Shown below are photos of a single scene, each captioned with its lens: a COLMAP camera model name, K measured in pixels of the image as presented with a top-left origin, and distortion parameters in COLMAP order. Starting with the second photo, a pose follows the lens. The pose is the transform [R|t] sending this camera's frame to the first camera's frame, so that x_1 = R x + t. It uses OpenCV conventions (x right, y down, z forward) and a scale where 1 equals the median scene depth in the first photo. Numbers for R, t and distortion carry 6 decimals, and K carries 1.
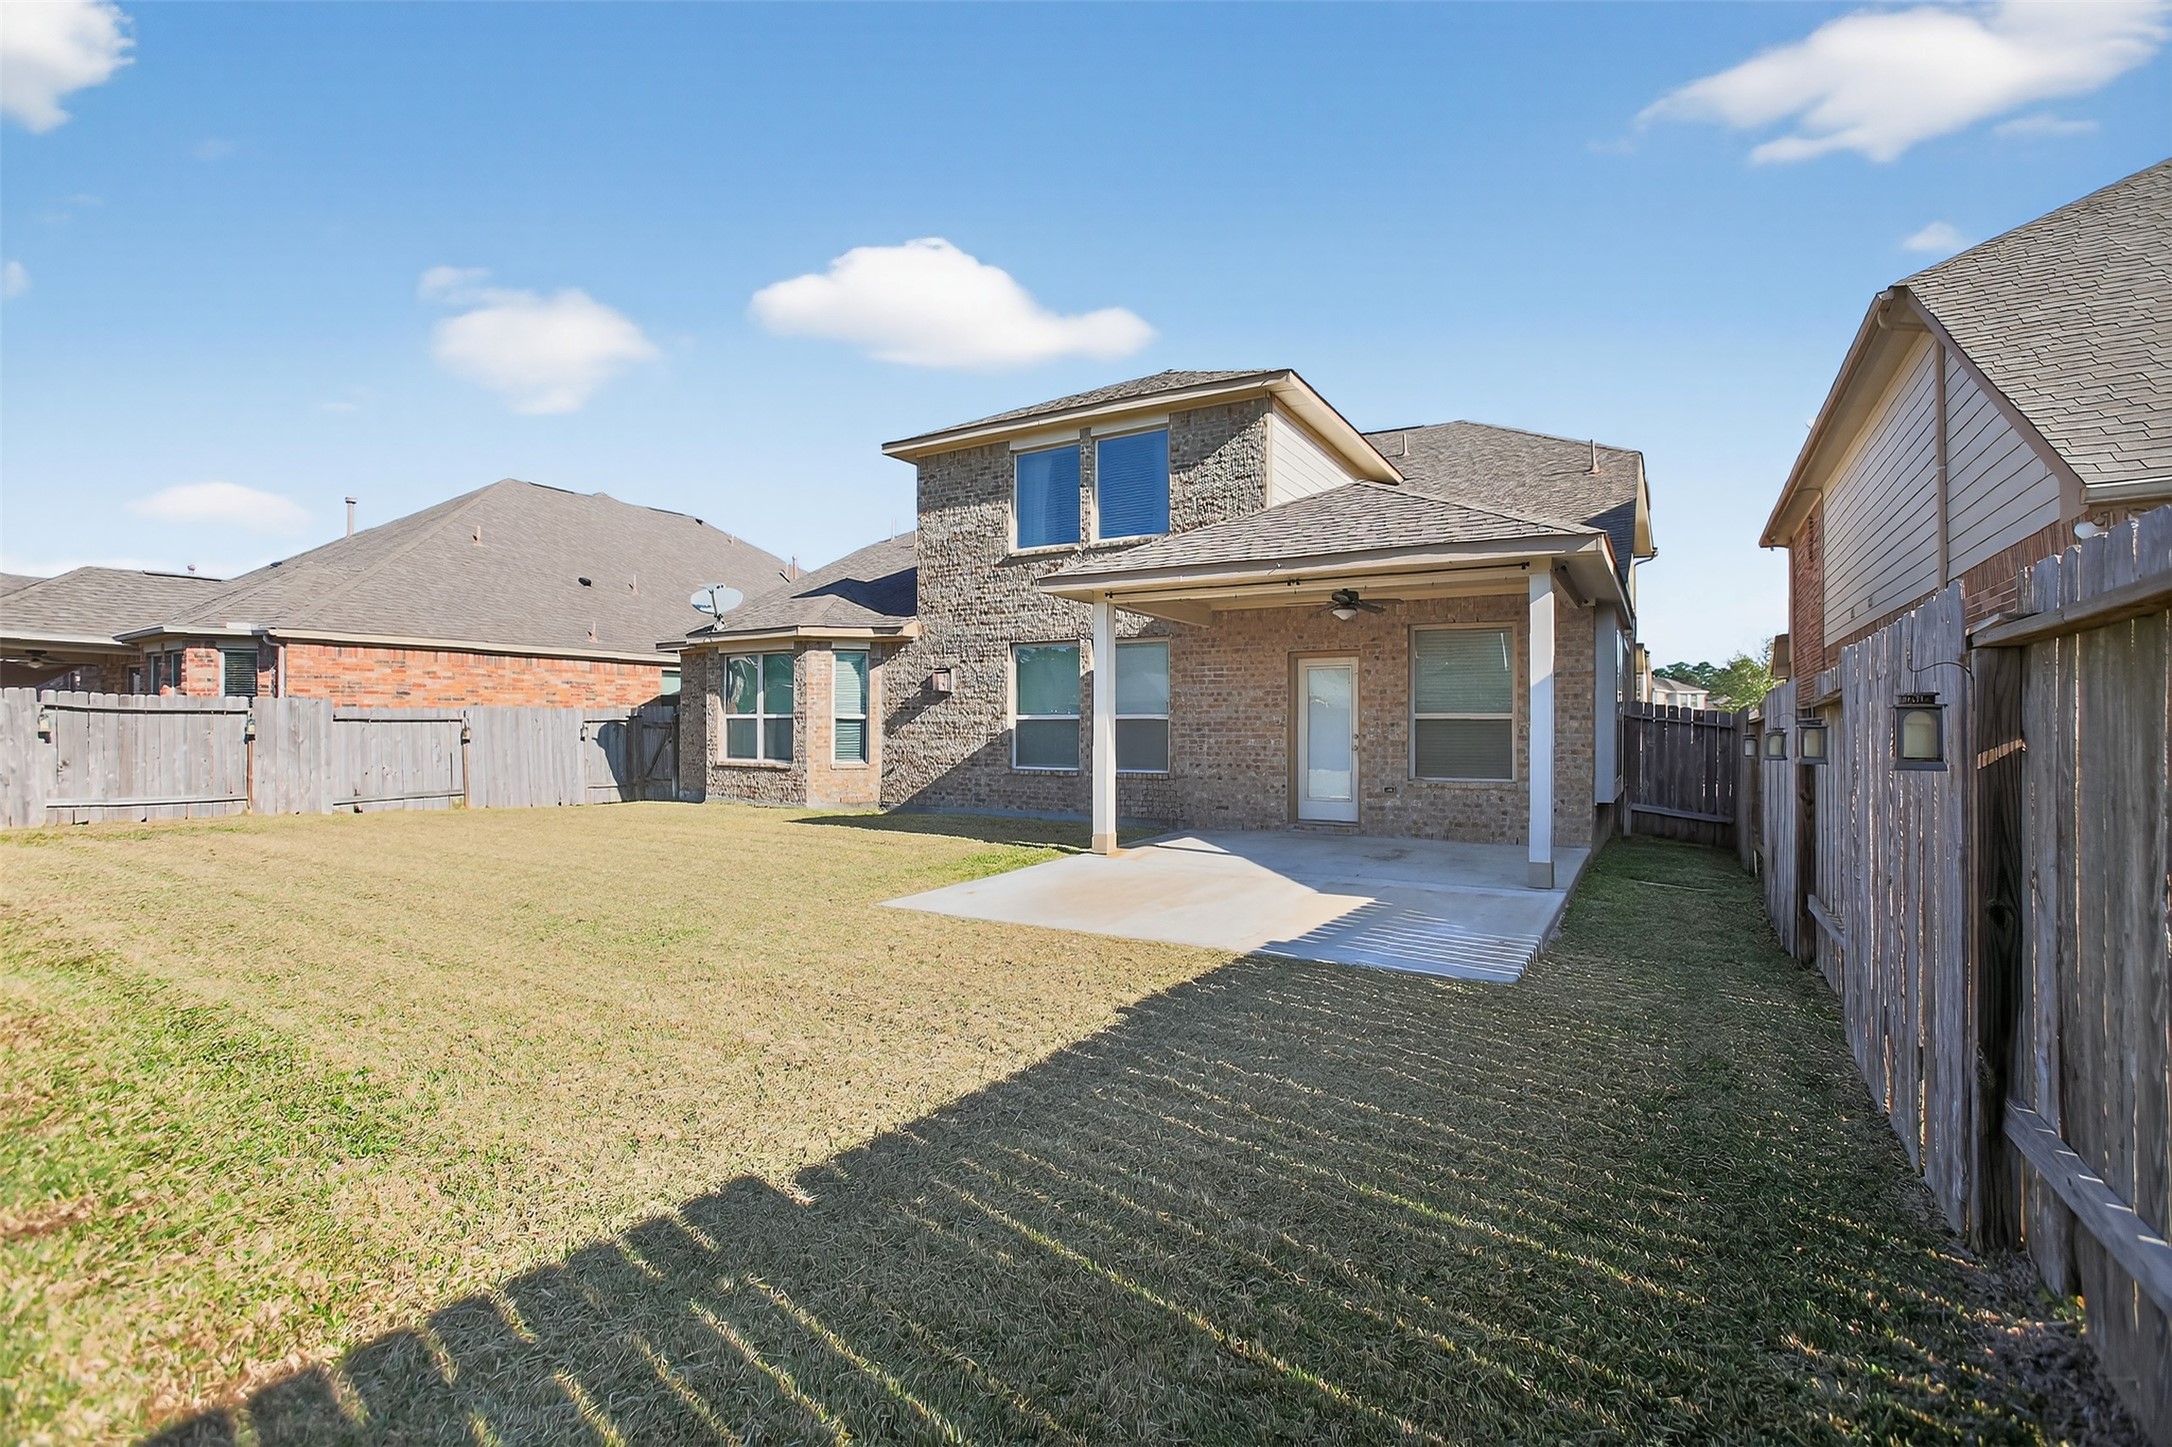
lens RADIAL K [[987.9, 0, 1099.2], [0, 987.9, 724.1], [0, 0, 1]] dist [-0.029911, 0.003081]
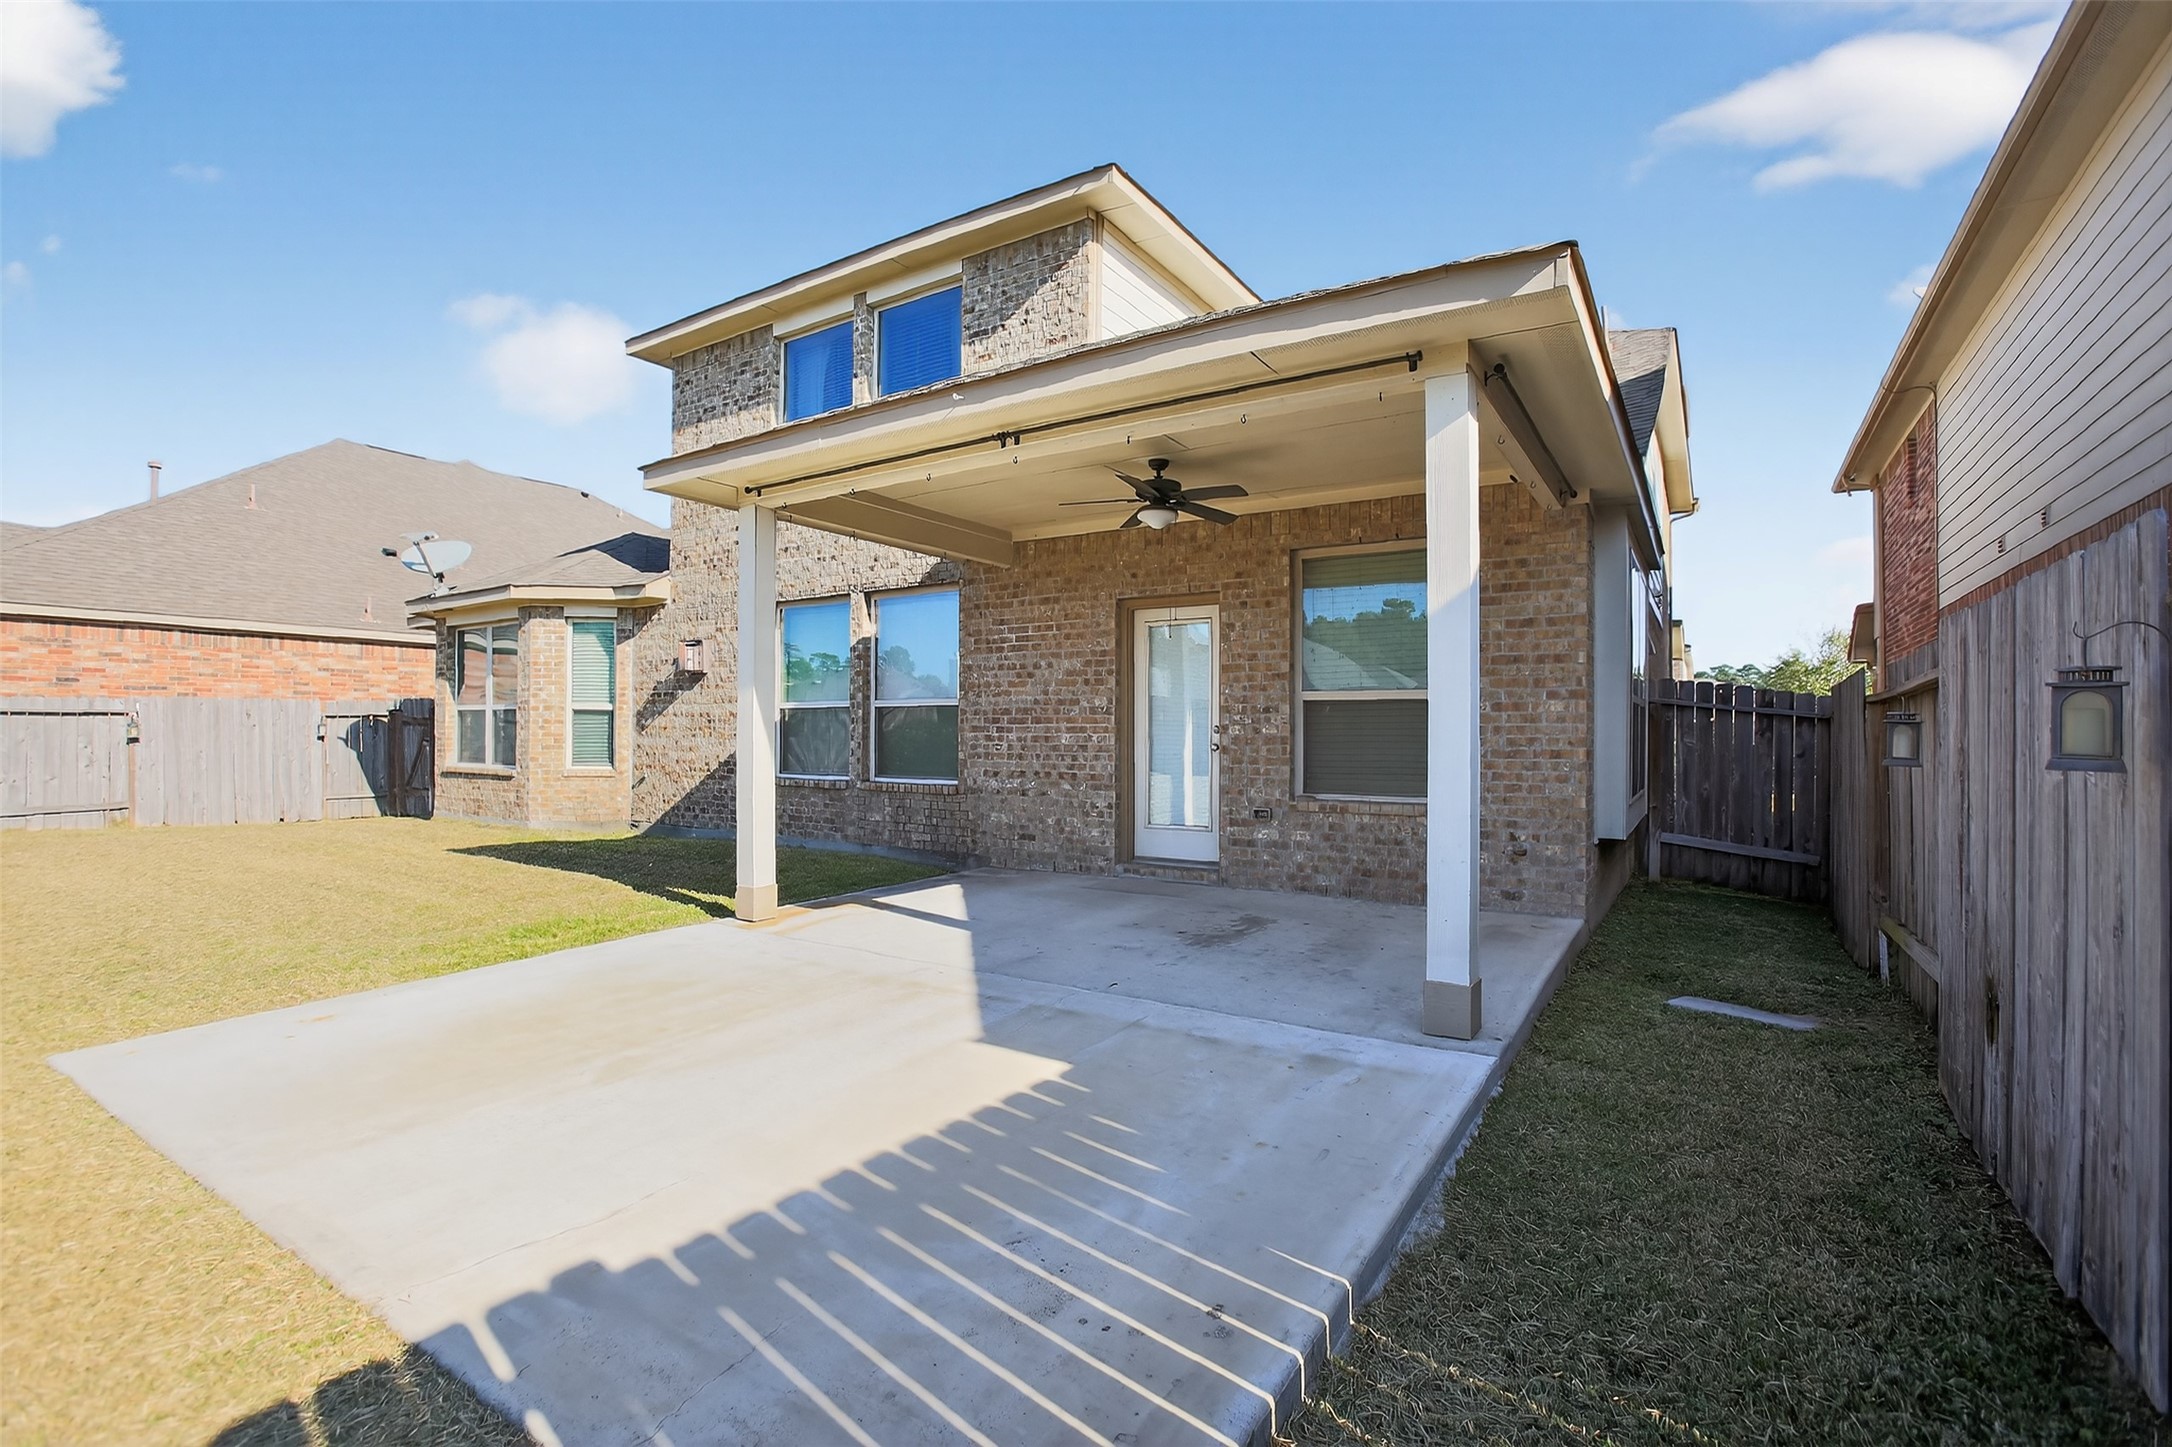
lens RADIAL K [[987.9, 0, 1080.0], [0, 987.9, 726.0], [0, 0, 1]] dist [-0.029911, 0.003081]
pose [[0.998874, -0.001083, -0.047431, 0.165299], [0.000975, 0.999997, -0.002306, 0.009545], [0.047434, 0.002257, 0.998872, 0.290033]]
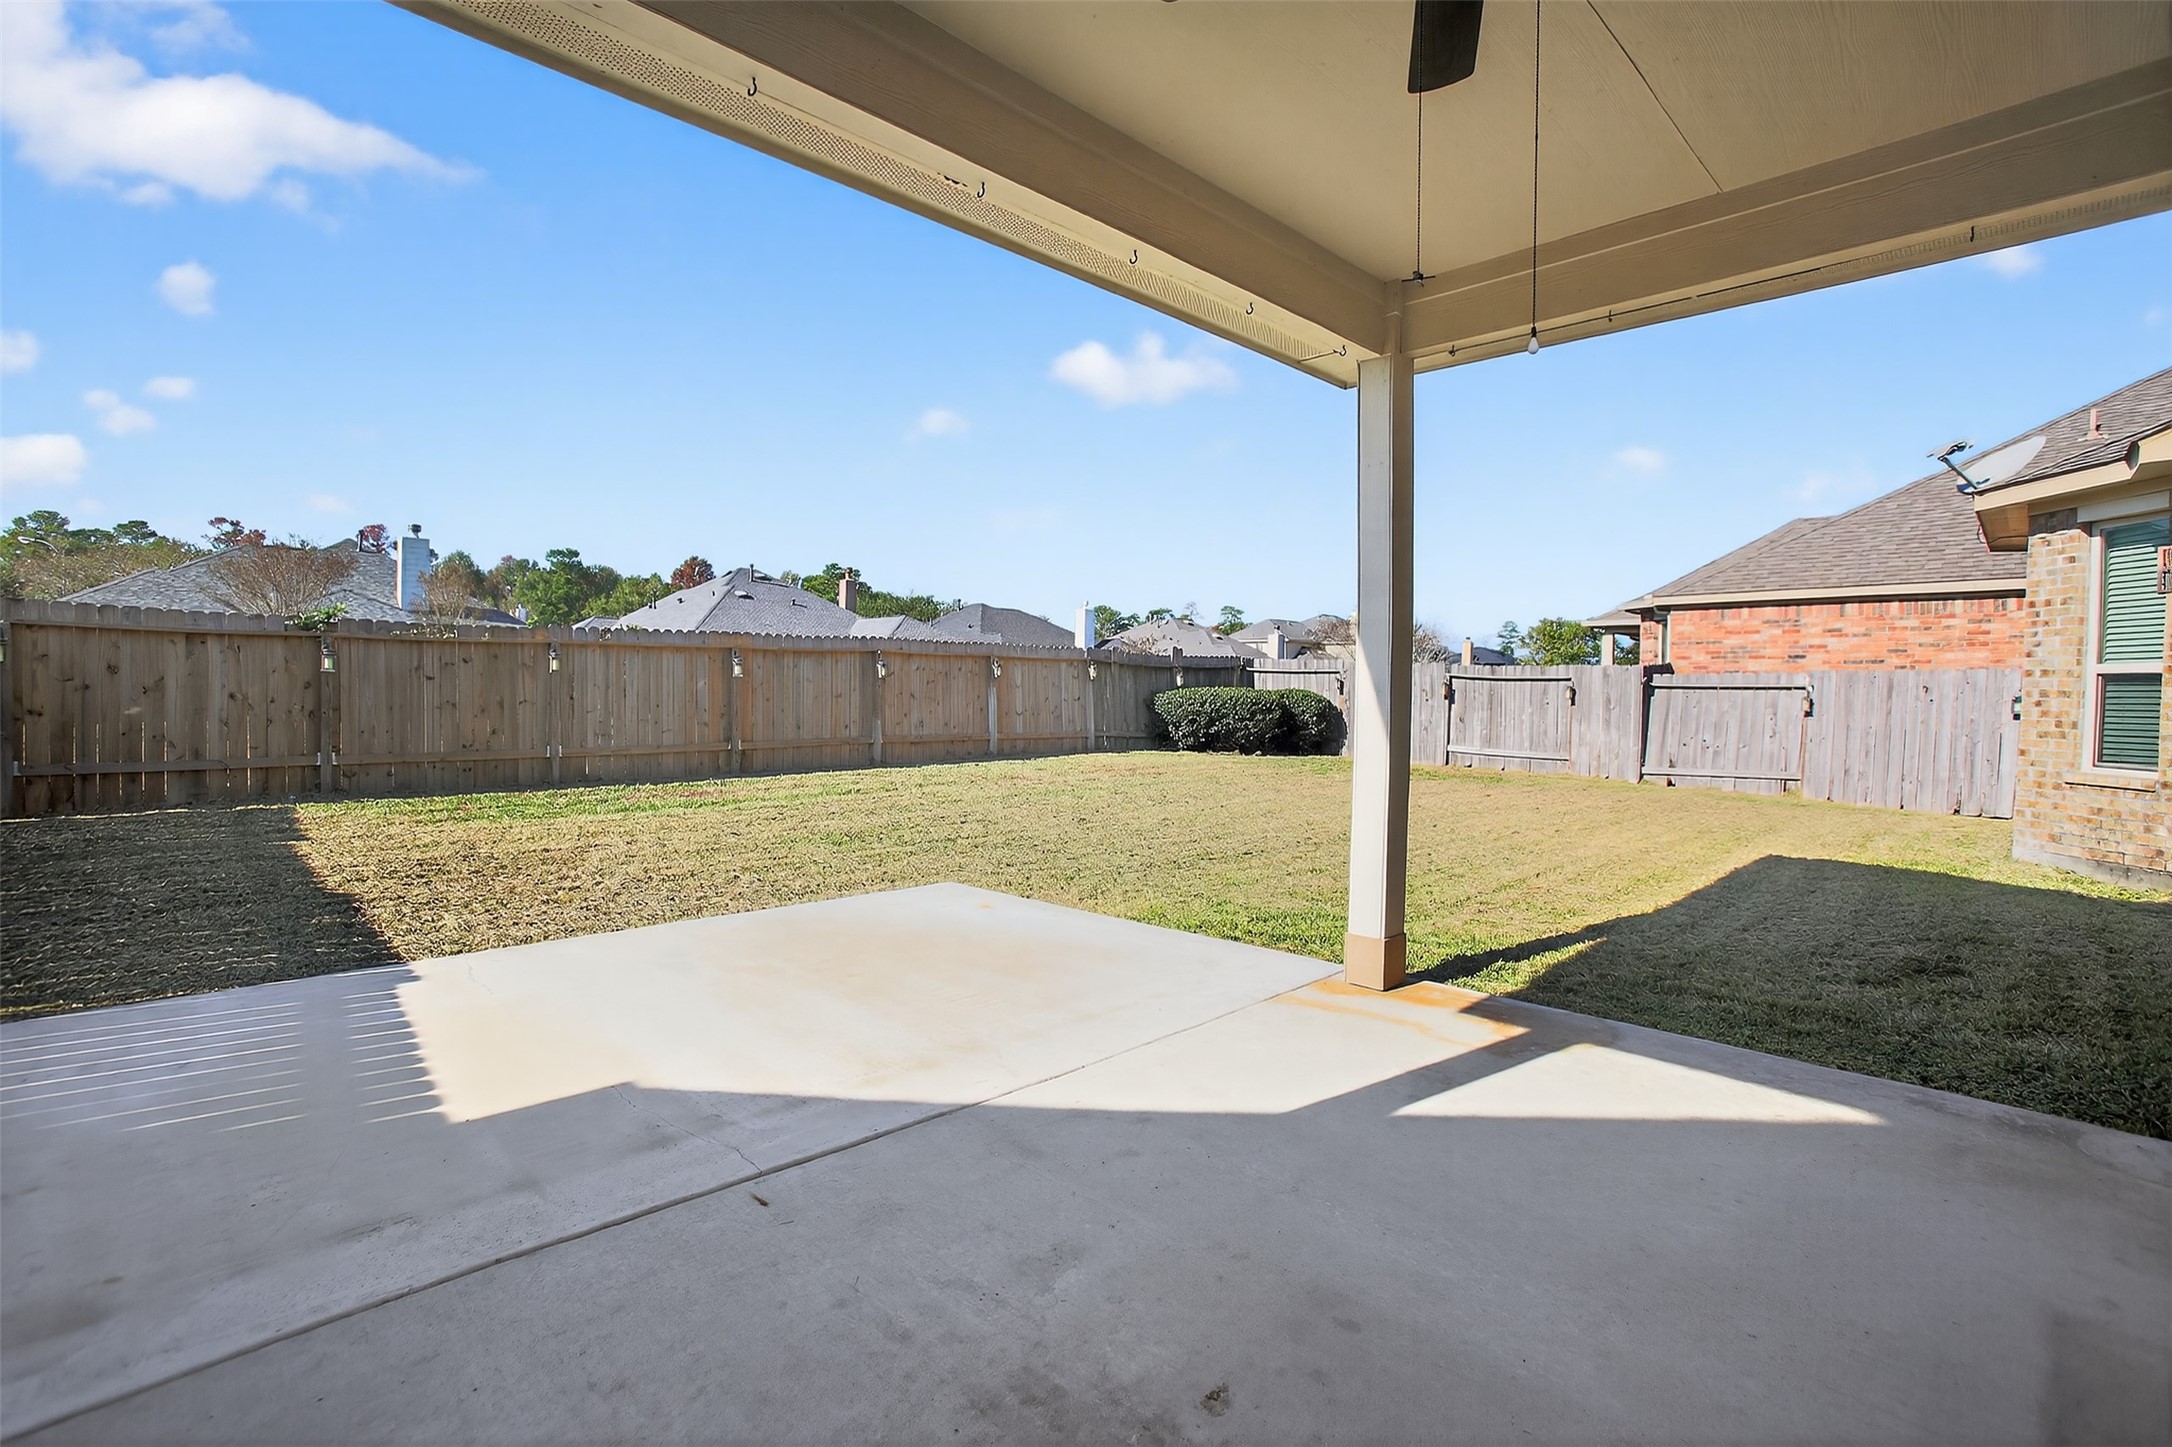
lens RADIAL K [[987.9, 0, 1095.2], [0, 987.9, 713.2], [0, 0, 1]] dist [-0.029911, 0.003081]
pose [[-0.260730, 0.015996, -0.965279, 0.303232], [-0.011336, 0.999743, 0.019629, 0.008864], [0.965345, 0.016060, -0.260482, 0.712484]]
